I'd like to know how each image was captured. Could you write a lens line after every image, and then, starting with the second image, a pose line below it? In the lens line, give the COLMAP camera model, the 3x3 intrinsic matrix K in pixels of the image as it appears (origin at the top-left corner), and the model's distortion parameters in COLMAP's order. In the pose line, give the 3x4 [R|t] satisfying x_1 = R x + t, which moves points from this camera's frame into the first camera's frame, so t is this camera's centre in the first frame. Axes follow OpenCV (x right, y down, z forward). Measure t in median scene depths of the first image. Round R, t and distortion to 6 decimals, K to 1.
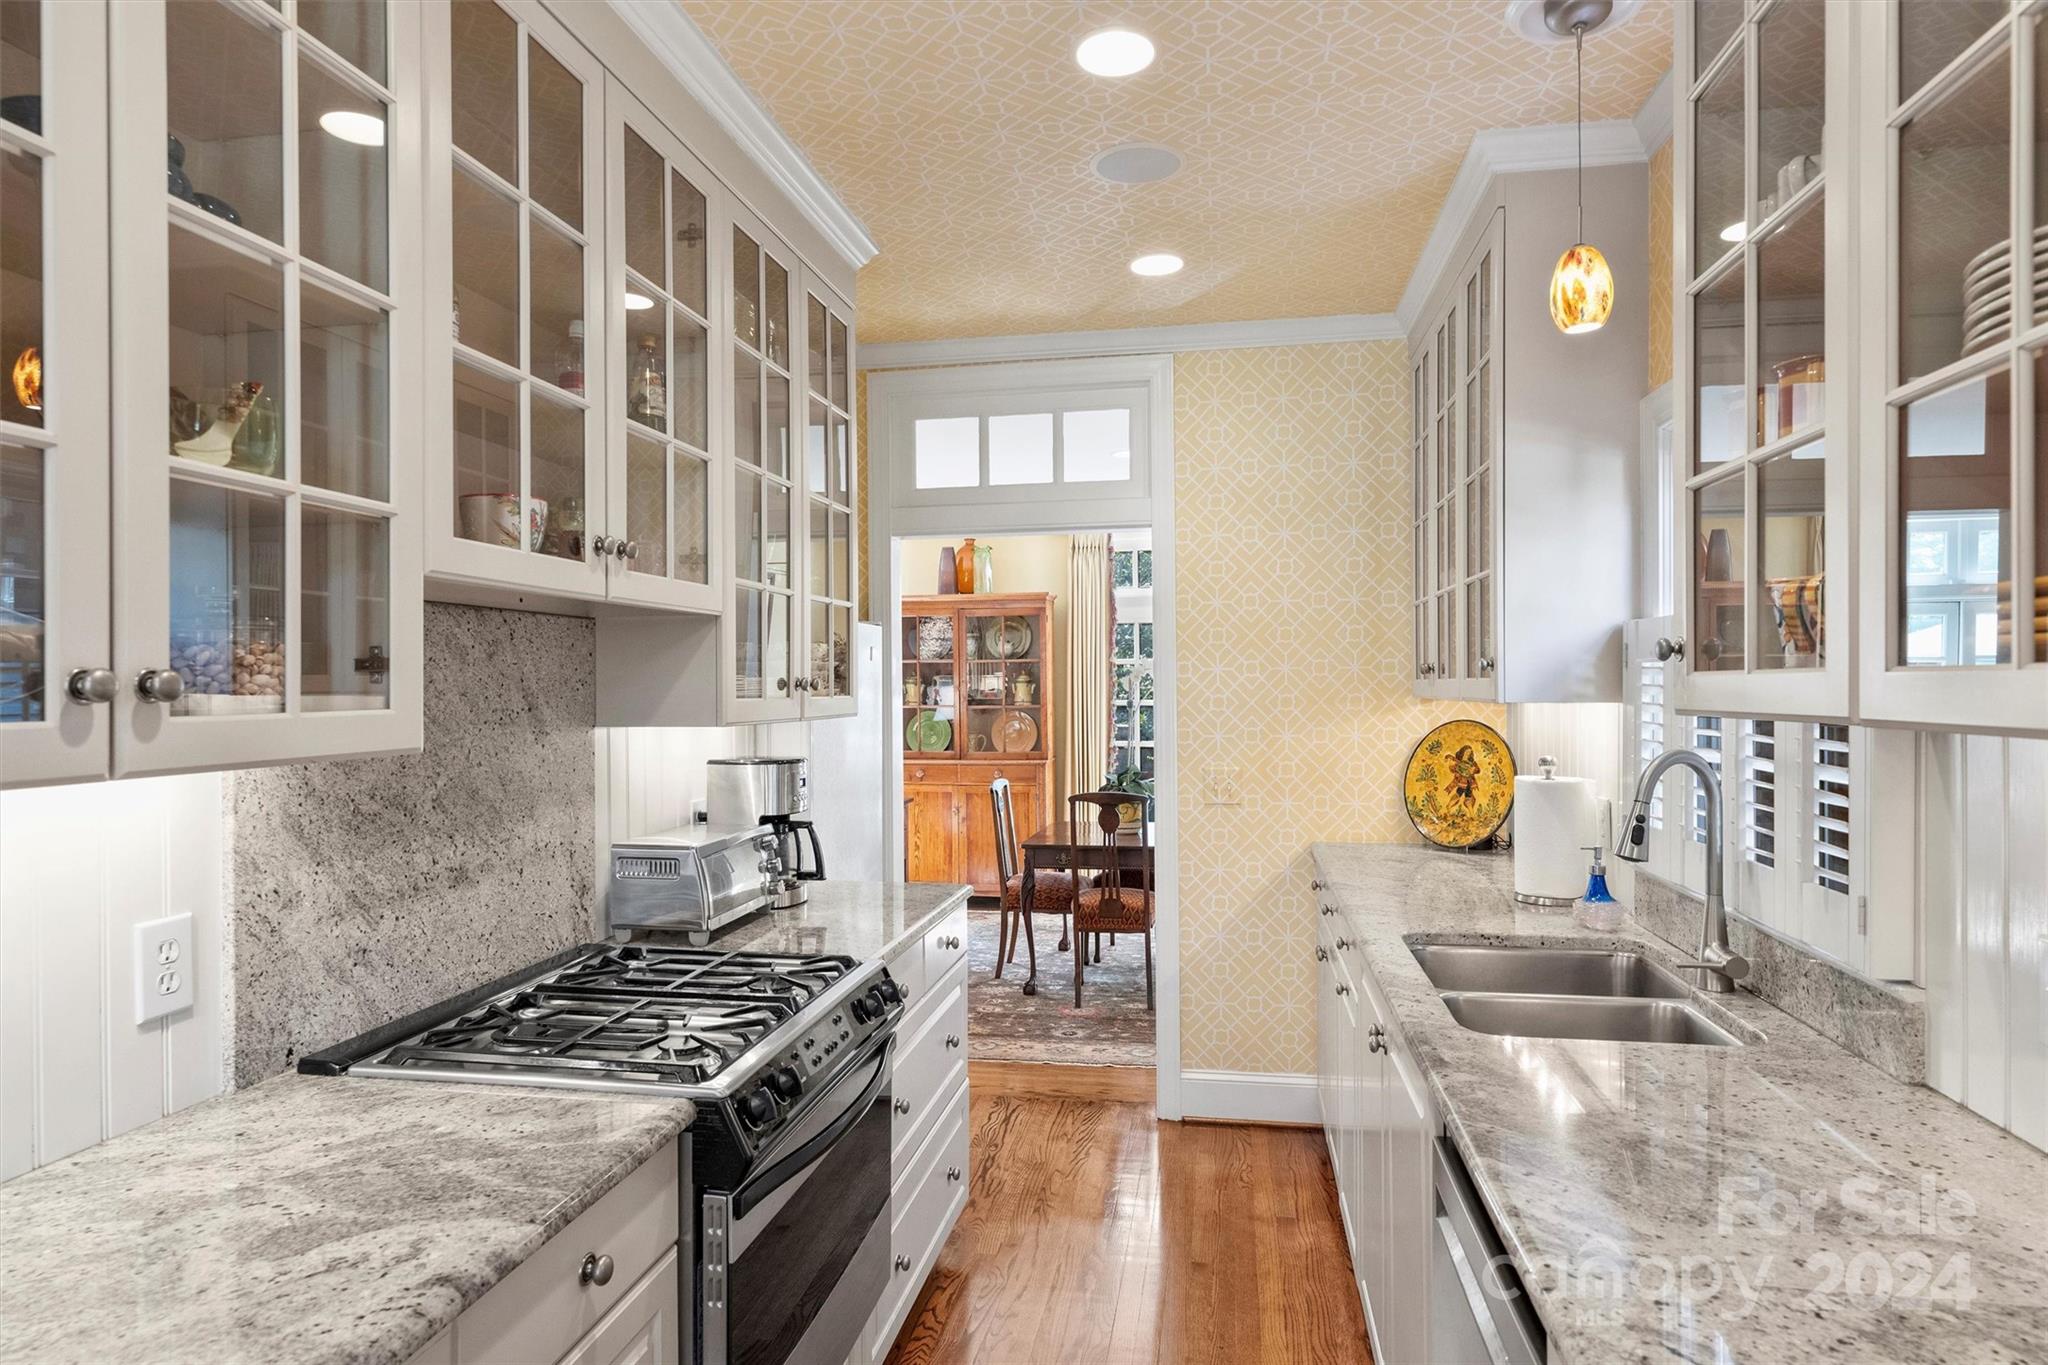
lens RADIAL K [[1170.9, 0, 1033.8], [0, 1170.9, 685.2], [0, 0, 1]] dist [-0.001391, -0.000923]
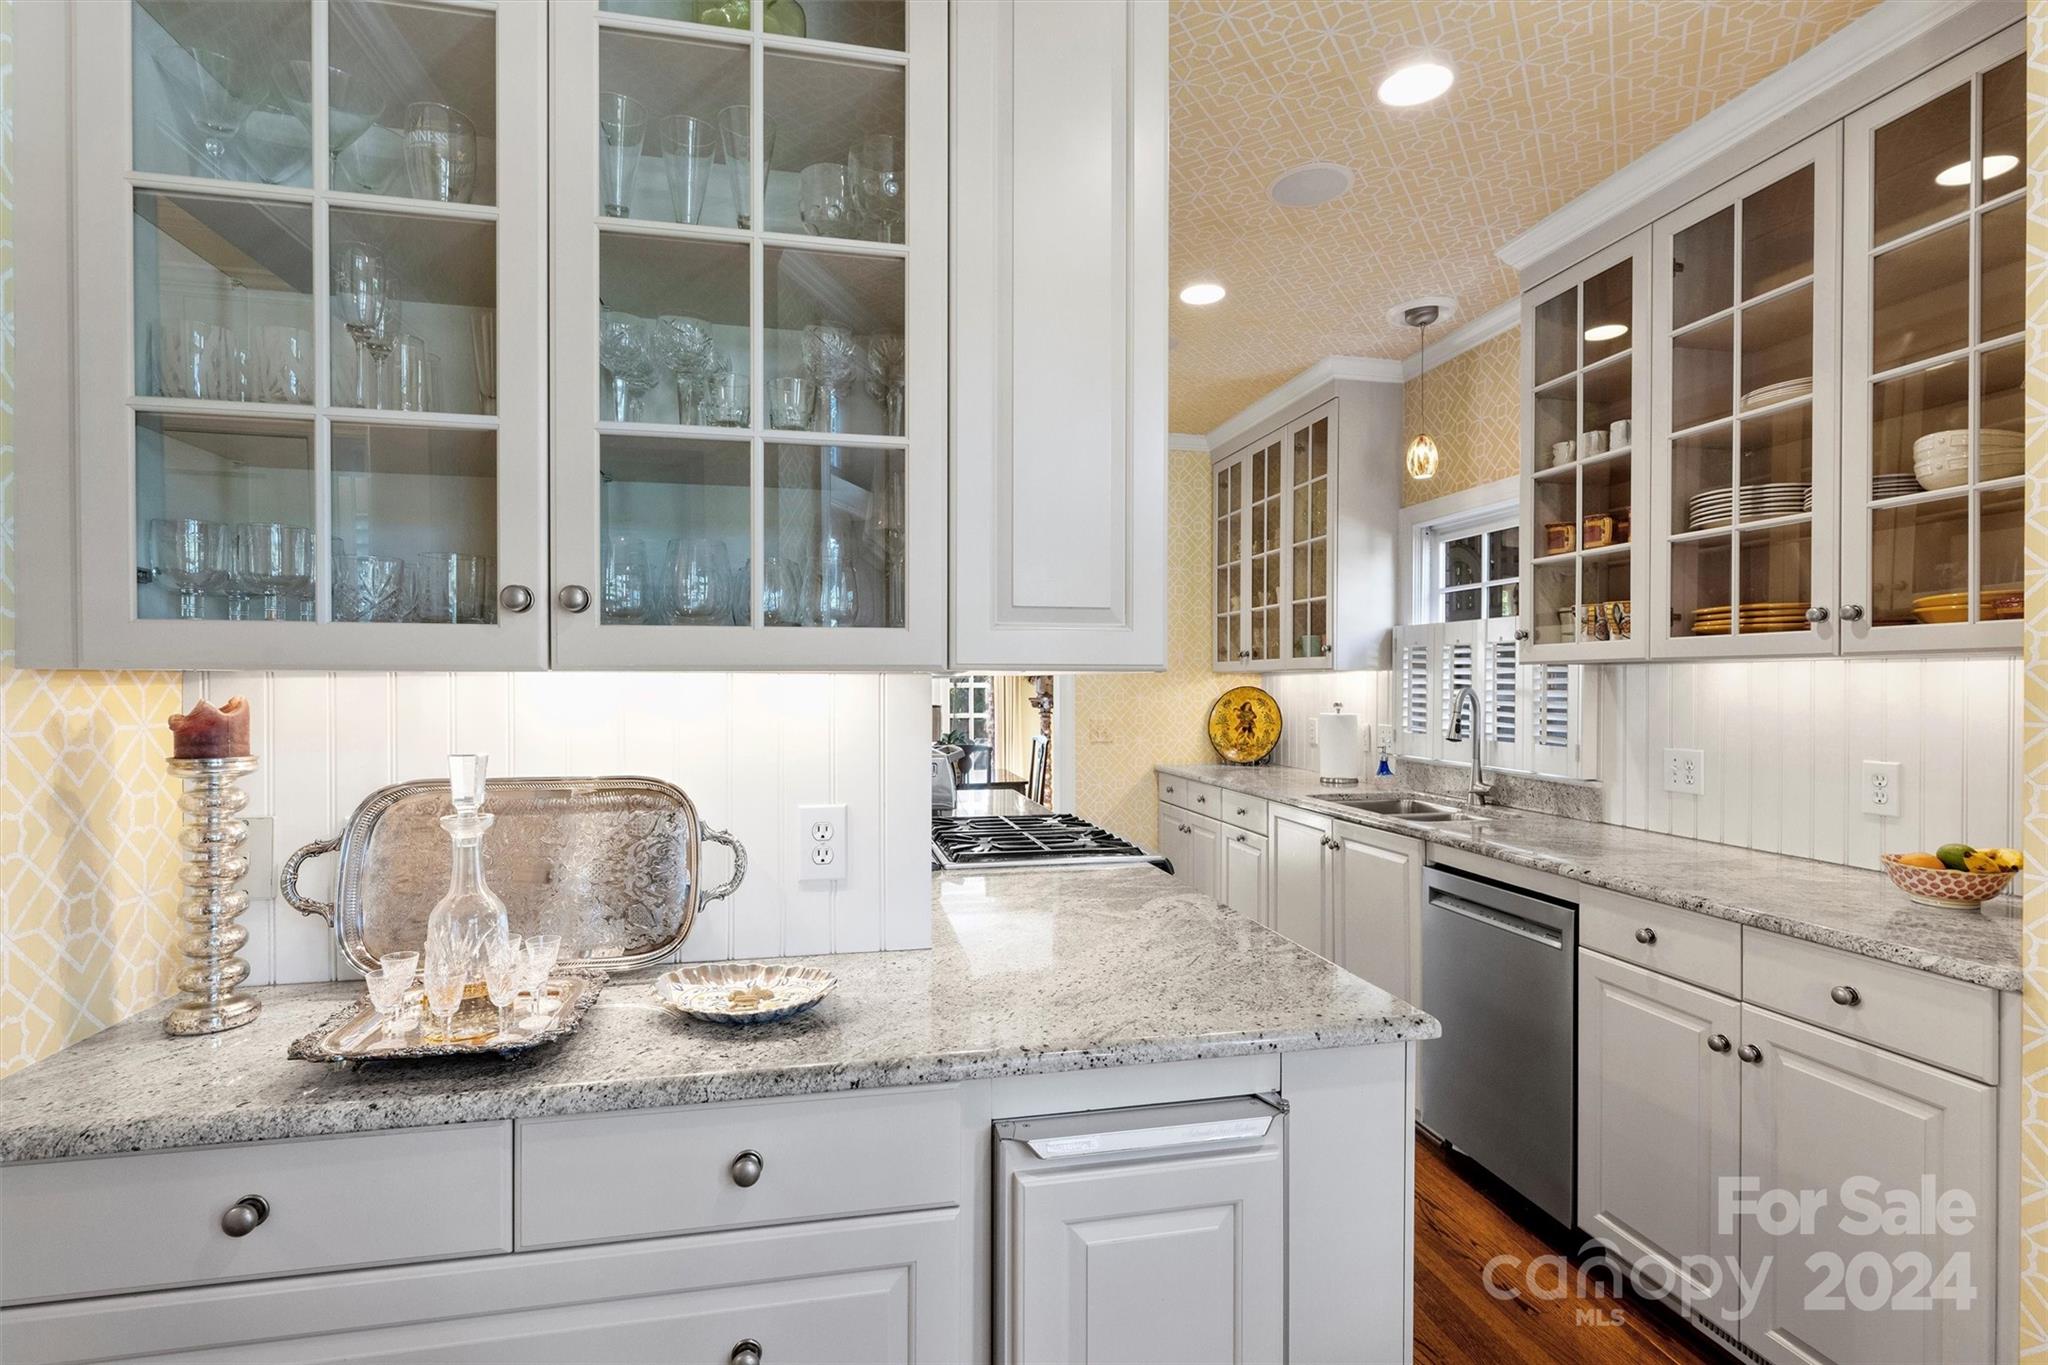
lens RADIAL K [[967.2, 0, 1040.7], [0, 967.2, 688.4], [0, 0, 1]] dist [0.000415, -0.000061]
pose [[0.919707, 0.002786, 0.392595, -0.479394], [-0.004041, 0.999989, 0.002370, 0.033173], [-0.392584, -0.003766, 0.919708, -0.158895]]
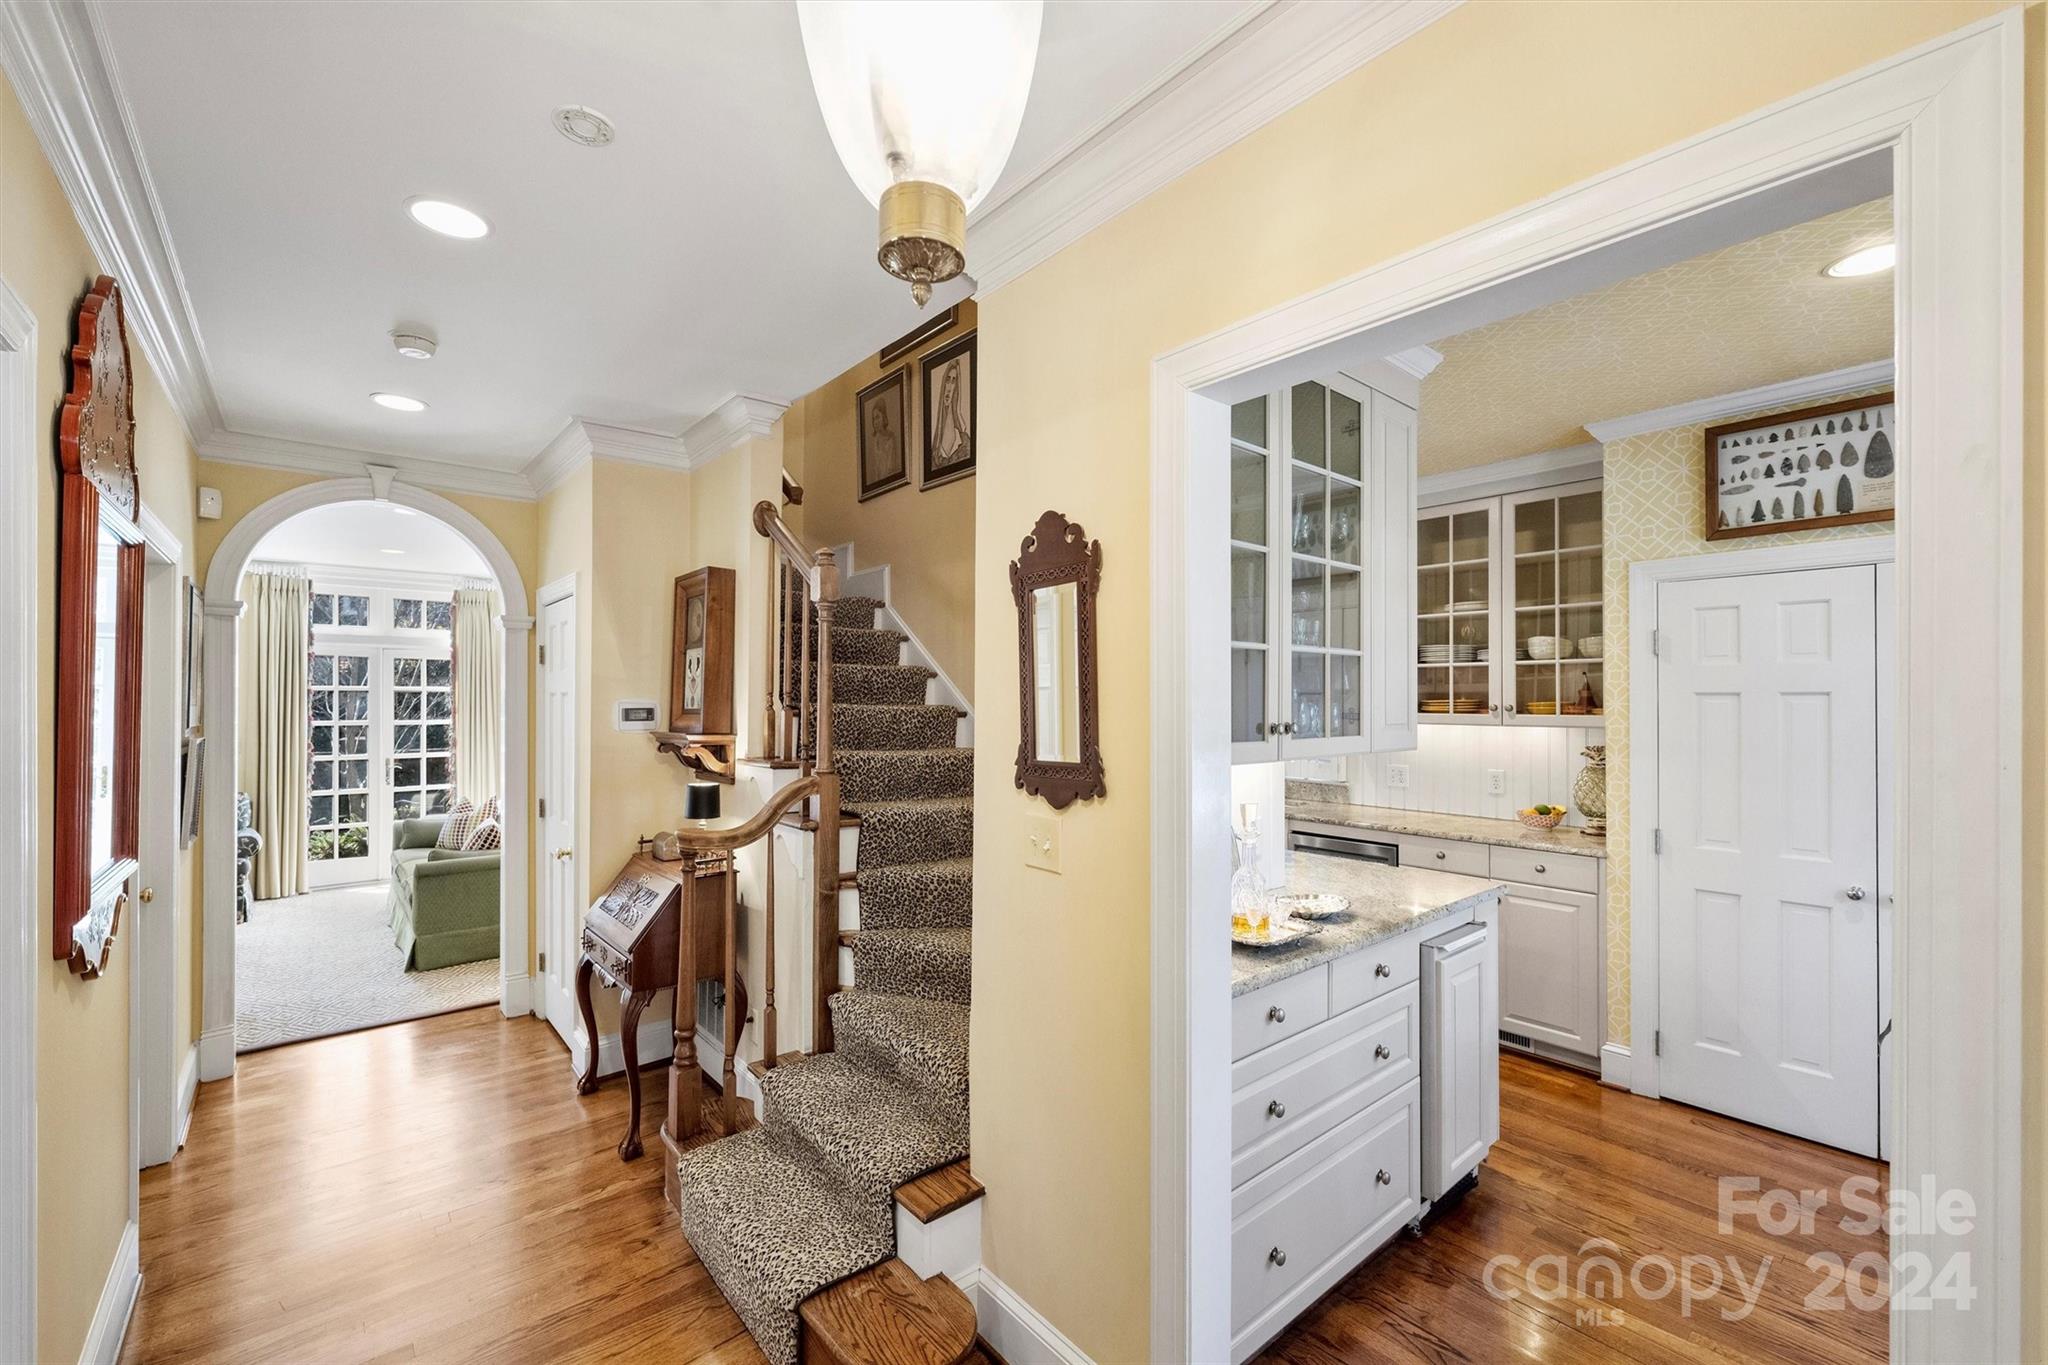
lens RADIAL K [[833.4, 0, 1030.1], [0, 833.4, 693.4], [0, 0, 1]] dist [-0.001069, -0.000086]
pose [[0.626202, 0.011314, 0.779579, -1.148441], [-0.004029, 0.999928, -0.011276, -0.018898], [-0.779651, 0.003920, 0.626203, -0.021358]]
